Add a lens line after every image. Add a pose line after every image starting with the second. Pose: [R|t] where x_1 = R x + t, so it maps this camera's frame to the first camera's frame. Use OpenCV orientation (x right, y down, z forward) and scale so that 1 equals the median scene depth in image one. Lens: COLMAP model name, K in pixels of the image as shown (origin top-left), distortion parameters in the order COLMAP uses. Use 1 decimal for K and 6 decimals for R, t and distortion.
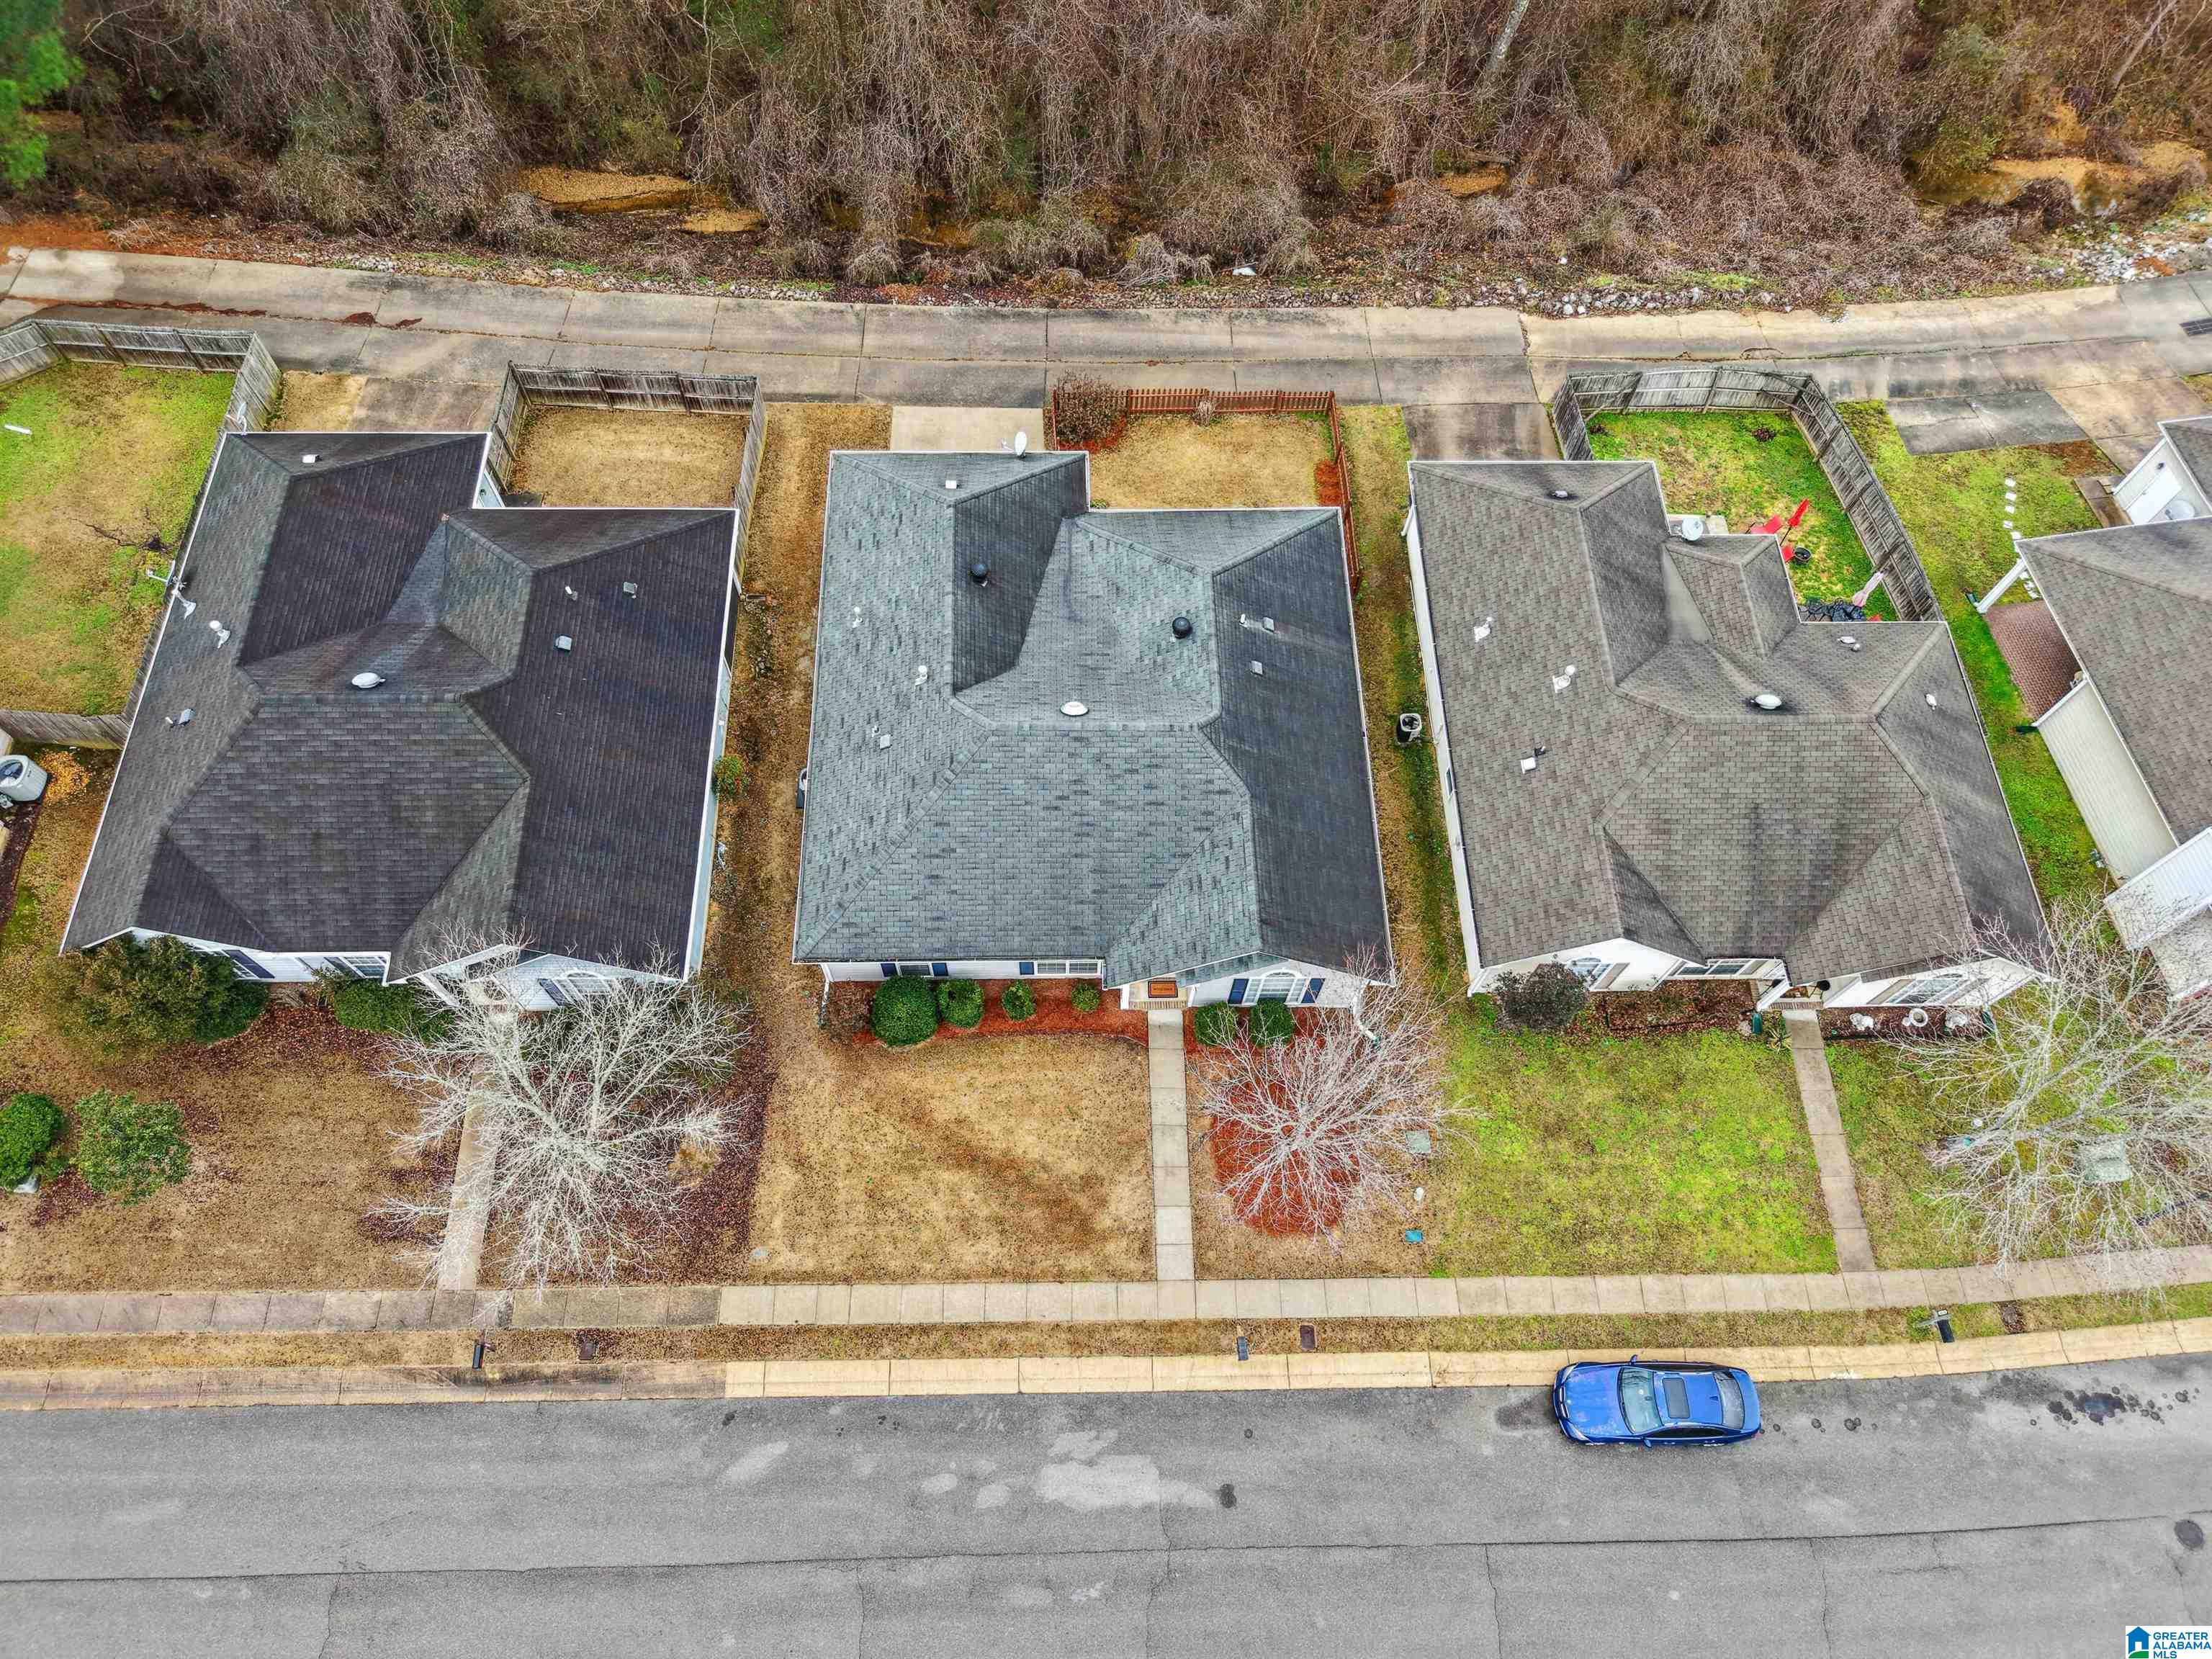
lens RADIAL K [[1513.0, 0, 1106.0], [0, 1513.0, 829.5], [0, 0, 1]] dist [0.026937, -0.026471]
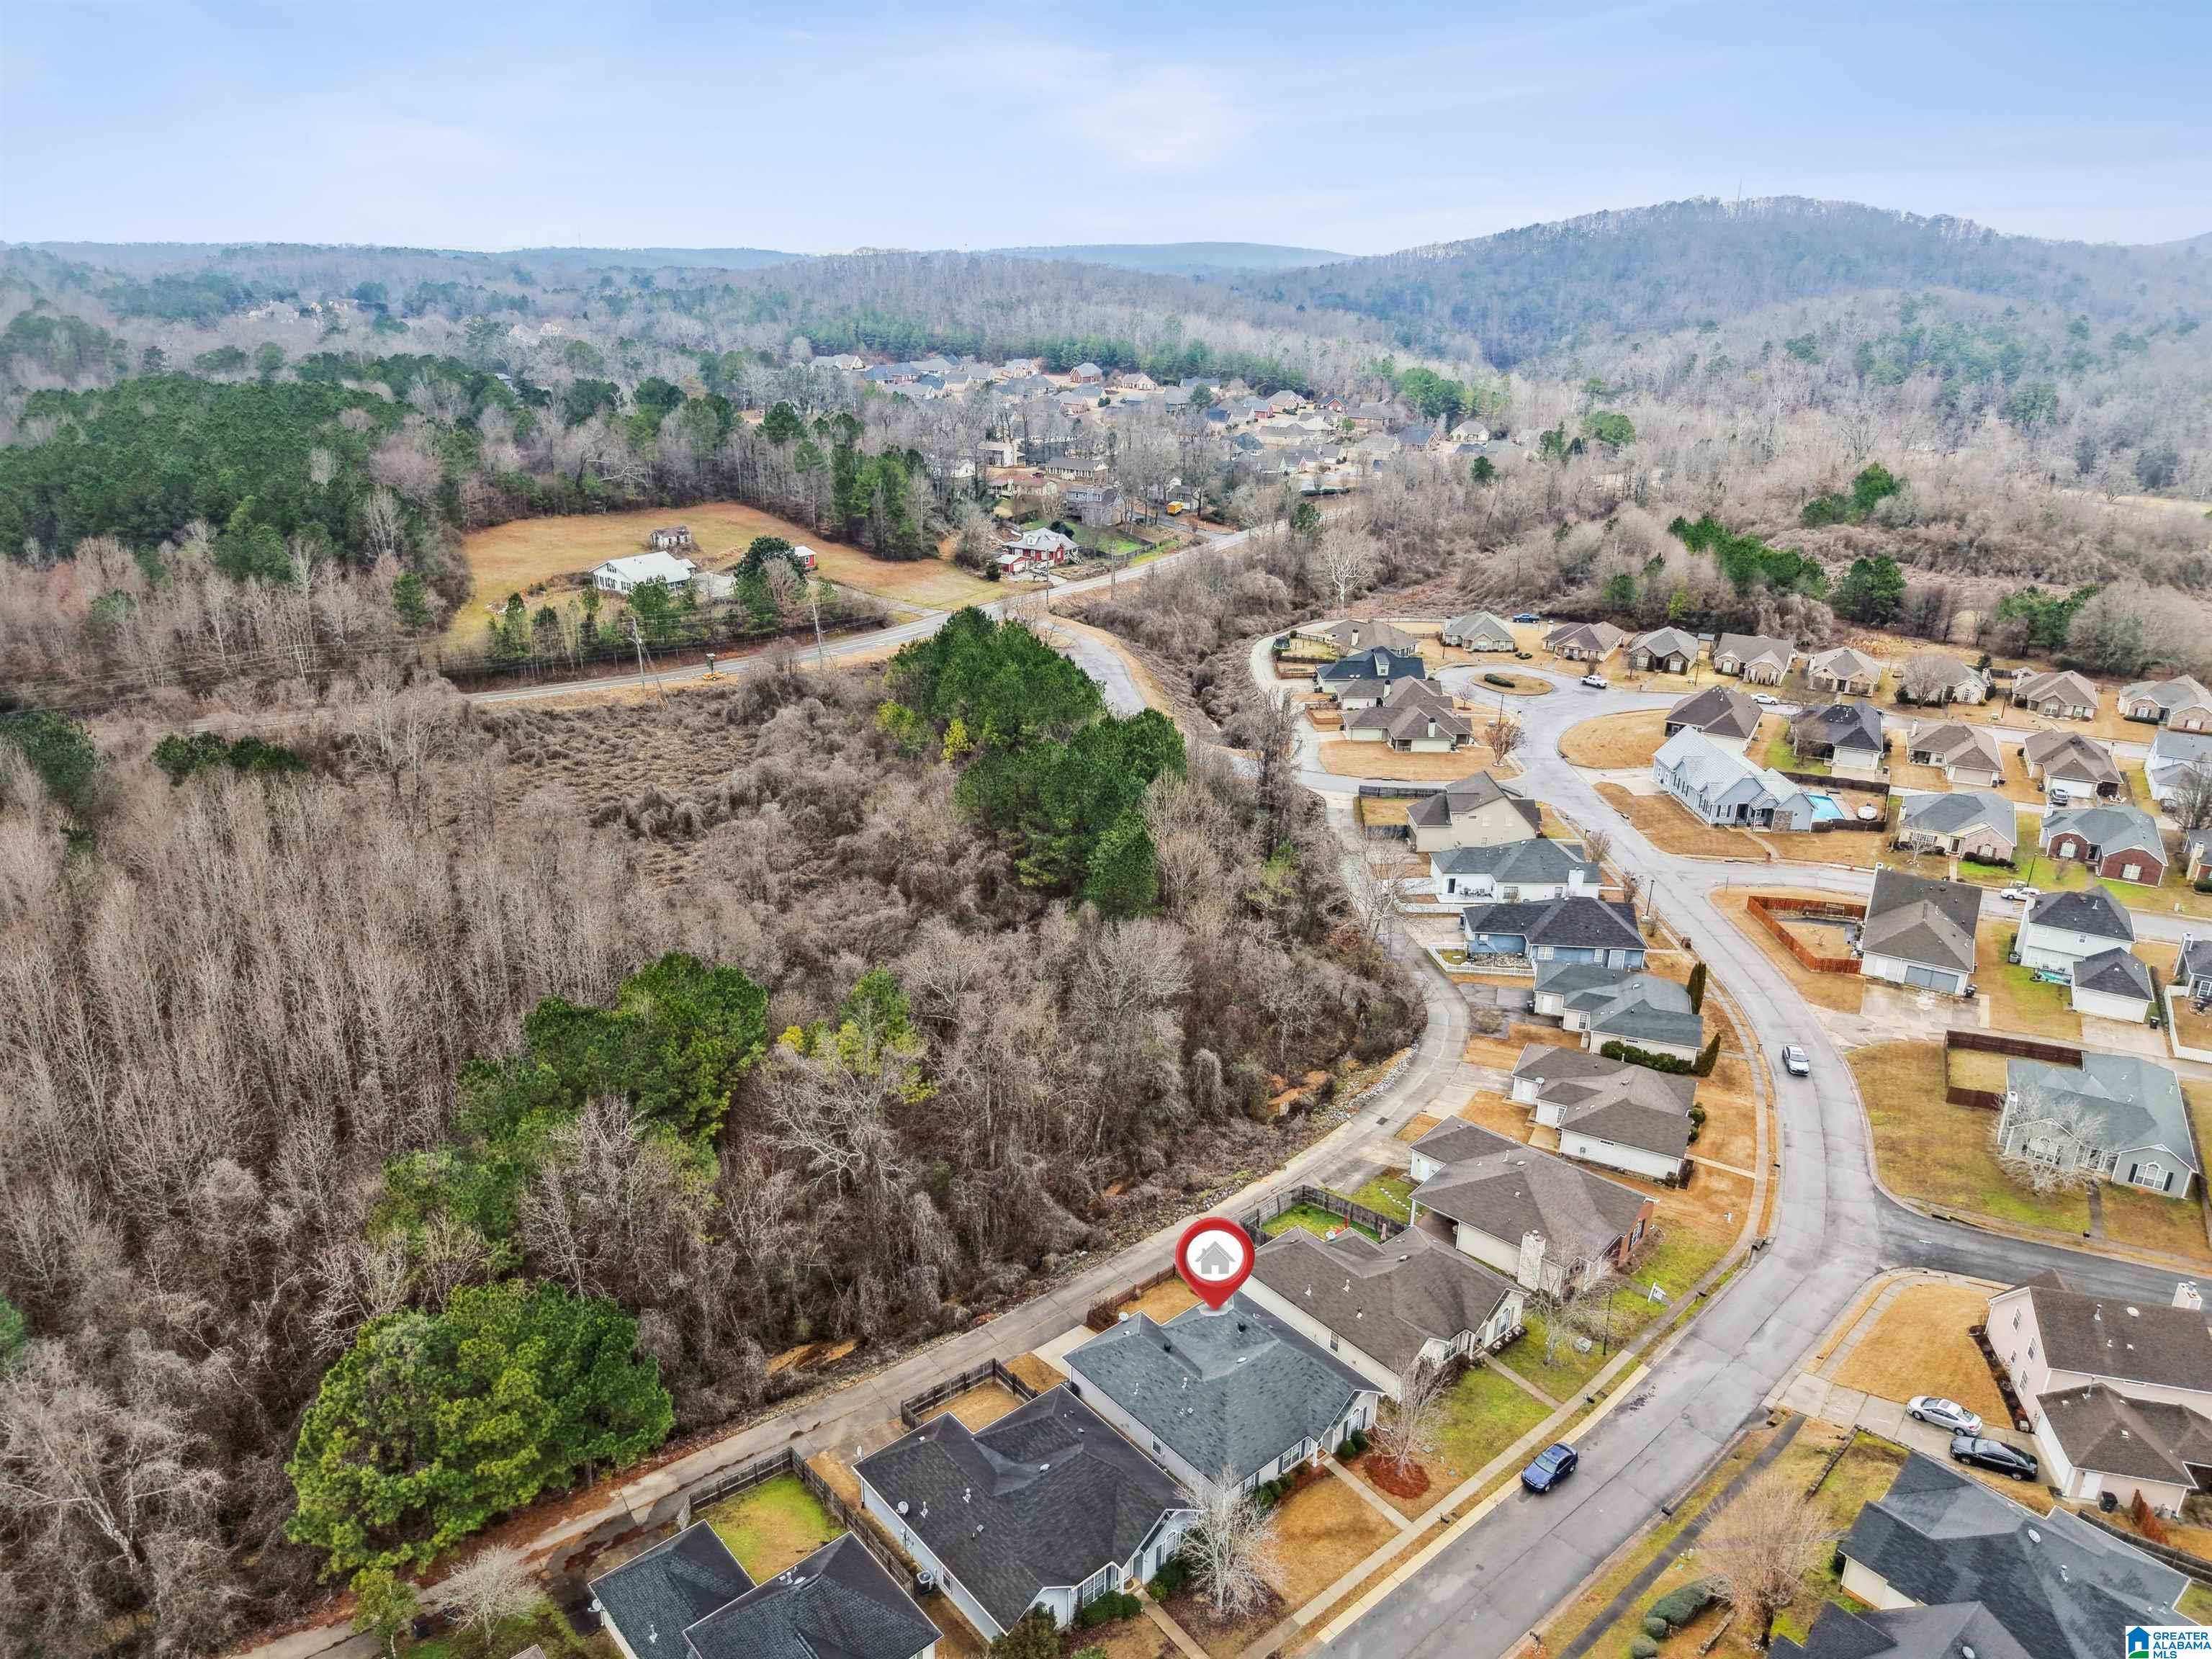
lens RADIAL K [[1502.3, 0, 1106.0], [0, 1502.3, 829.5], [0, 0, 1]] dist [0.091359, -0.172705]
pose [[0.768761, -0.239873, 0.592847, -1.231167], [0.568341, 0.681301, -0.461322, 0.298319], [-0.293248, 0.691585, 0.660087, -1.069004]]
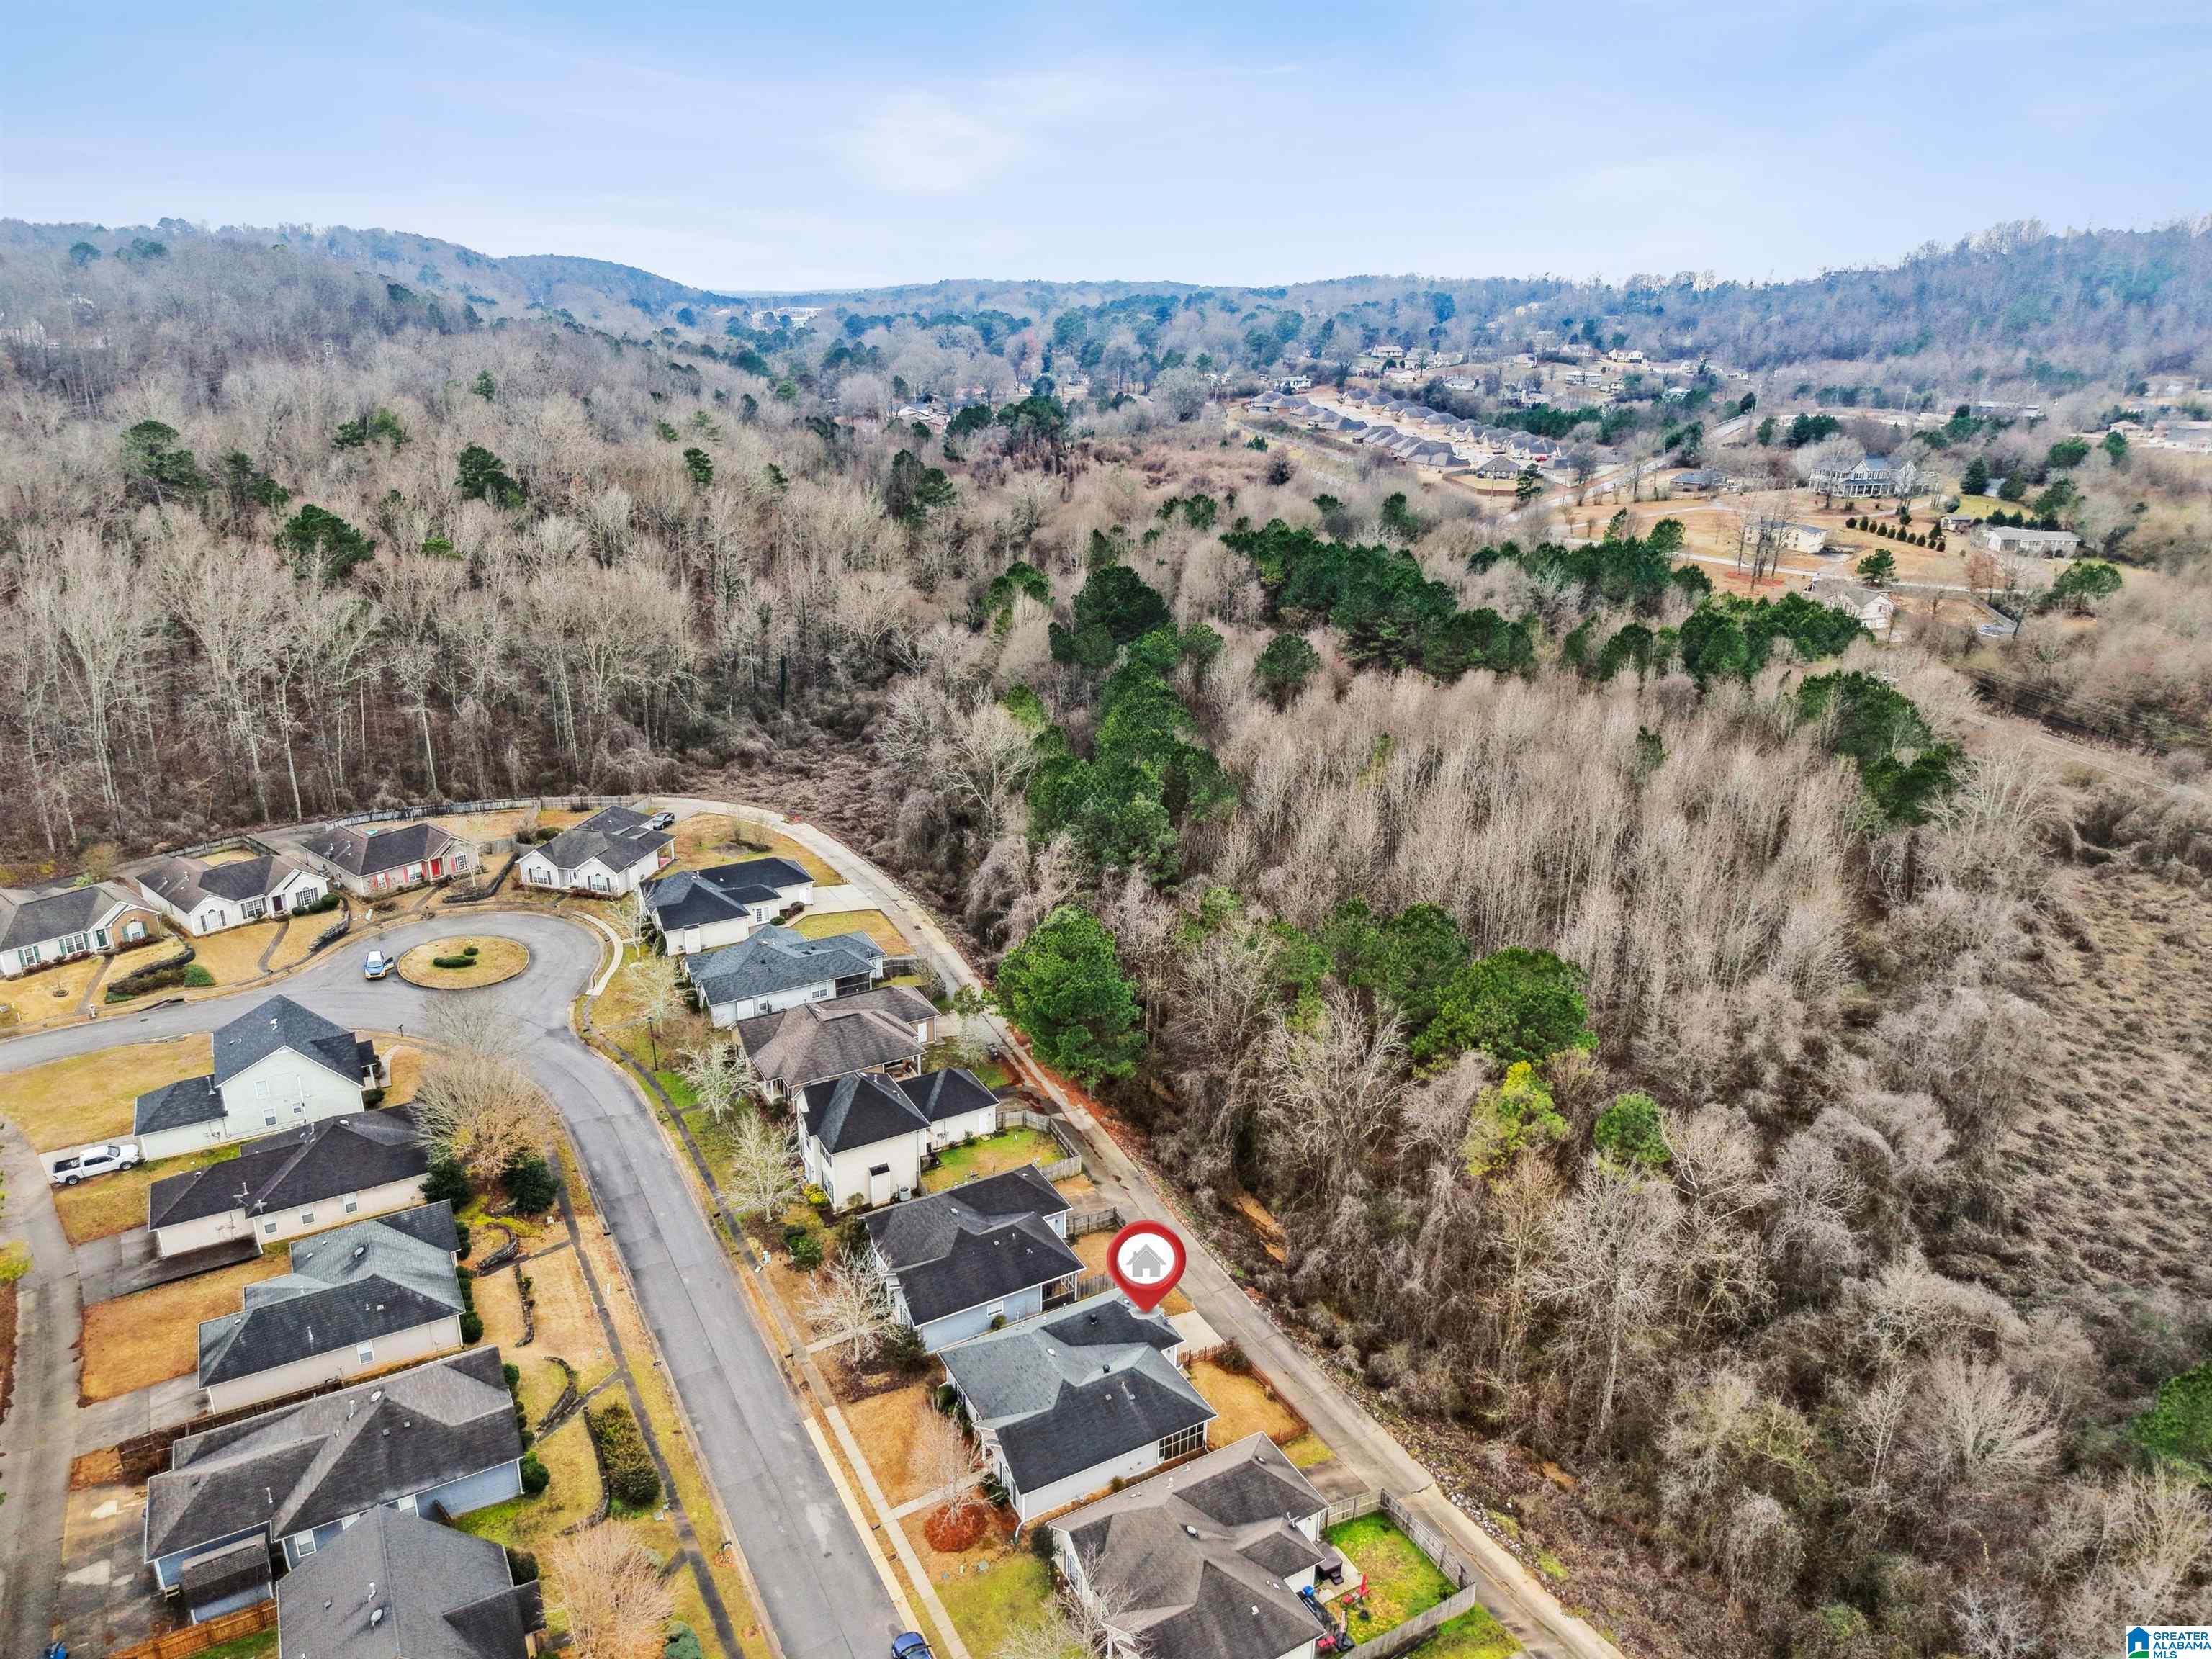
lens RADIAL K [[1513.0, 0, 1106.0], [0, 1513.0, 829.5], [0, 0, 1]] dist [0.026937, -0.026471]
pose [[0.466099, 0.283416, -0.838109, 1.591058], [-0.784233, 0.570864, -0.243092, -0.021233], [0.409550, 0.770577, 0.488343, -0.799809]]
